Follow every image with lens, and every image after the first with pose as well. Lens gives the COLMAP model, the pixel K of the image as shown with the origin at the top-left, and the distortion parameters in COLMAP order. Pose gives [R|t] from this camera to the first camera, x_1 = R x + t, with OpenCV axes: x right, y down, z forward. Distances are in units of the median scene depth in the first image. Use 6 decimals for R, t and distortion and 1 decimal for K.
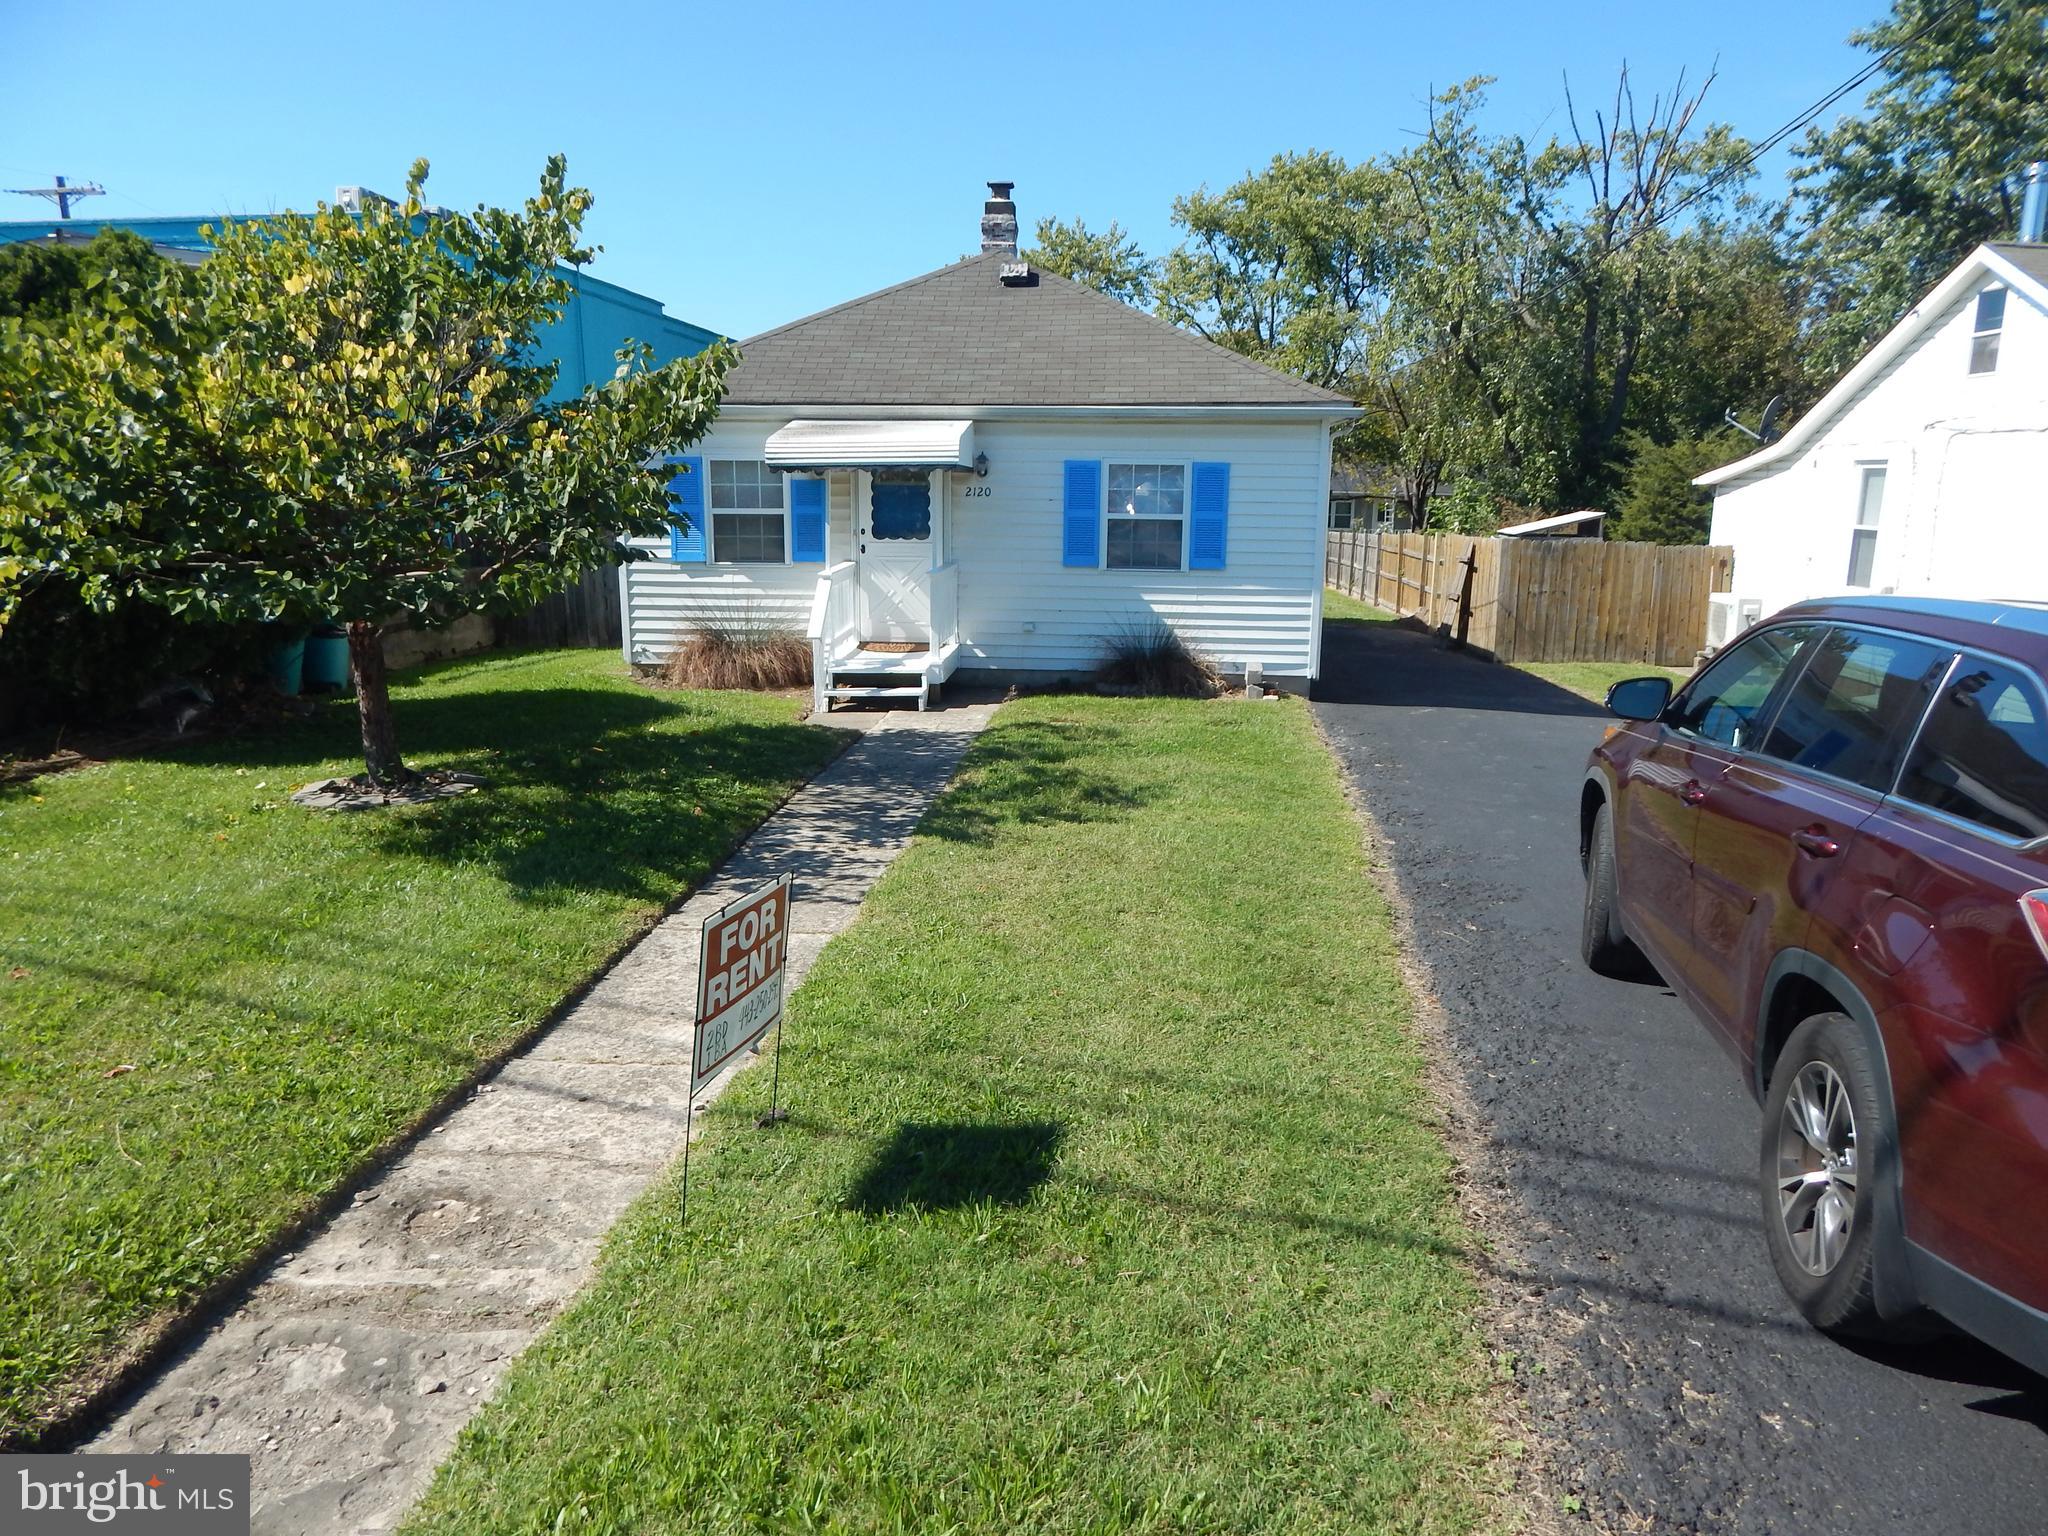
lens RADIAL K [[1364.4, 0, 1032.1], [0, 1364.4, 756.2], [0, 0, 1]] dist [0.005392, -0.001219]
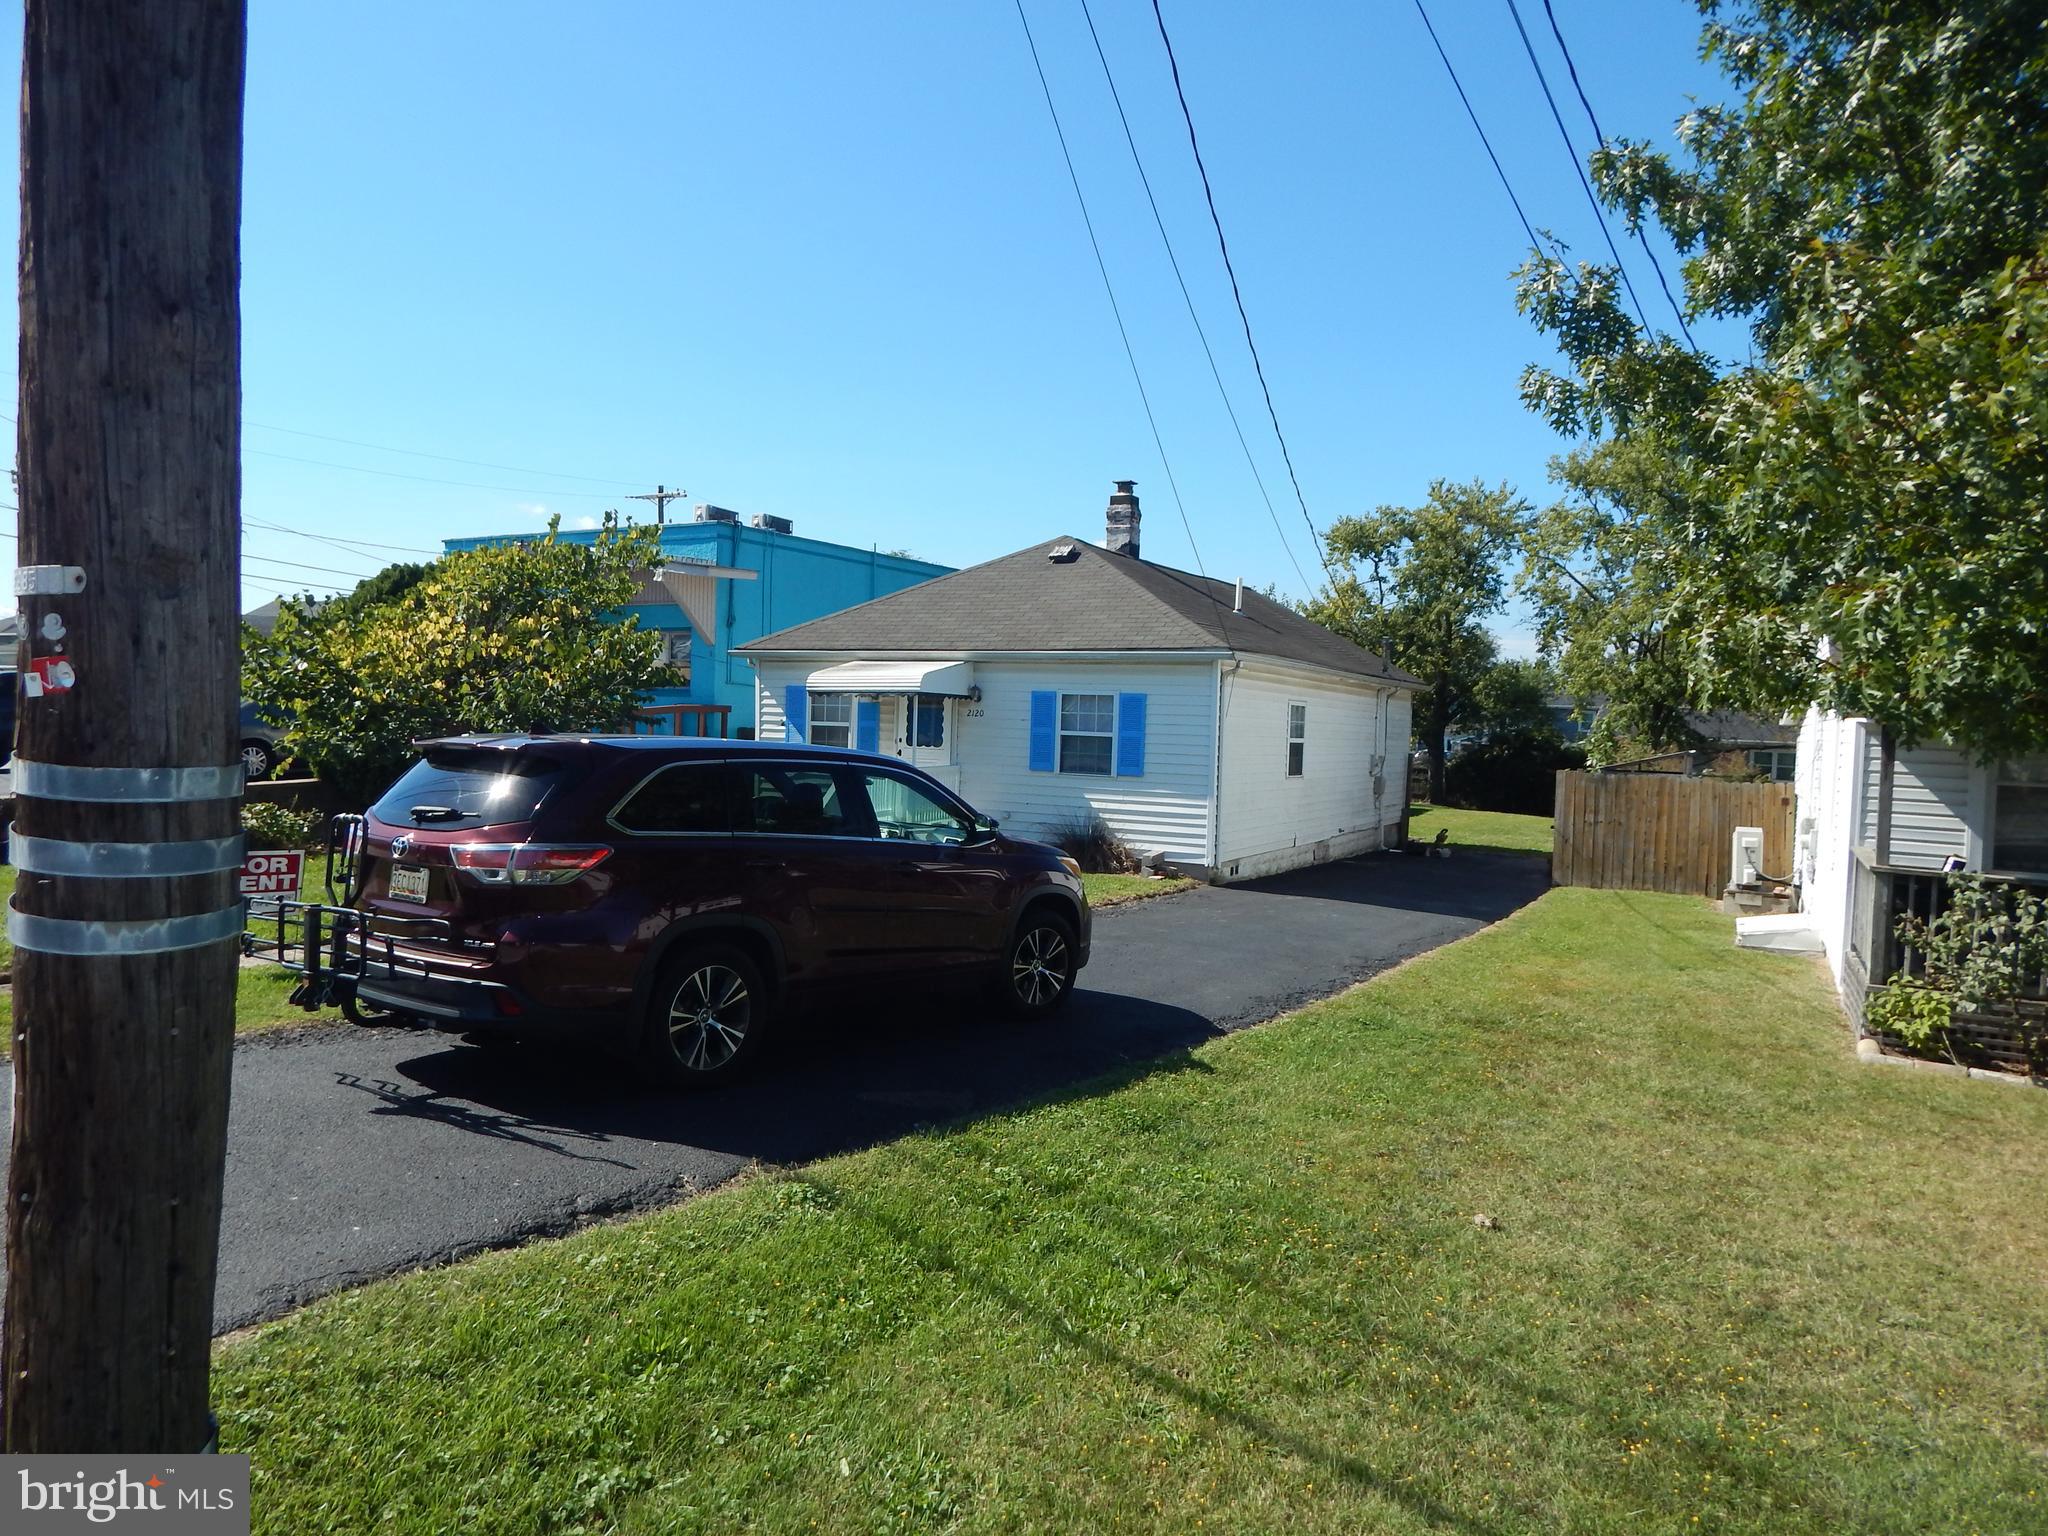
lens RADIAL K [[1404.7, 0, 1052.2], [0, 1404.7, 699.2], [0, 0, 1]] dist [-0.032020, -0.000825]
pose [[0.927397, 0.014811, -0.373784, 0.531225], [-0.094357, 0.976168, -0.195429, 0.054441], [0.361982, 0.216509, 0.906694, -0.222578]]
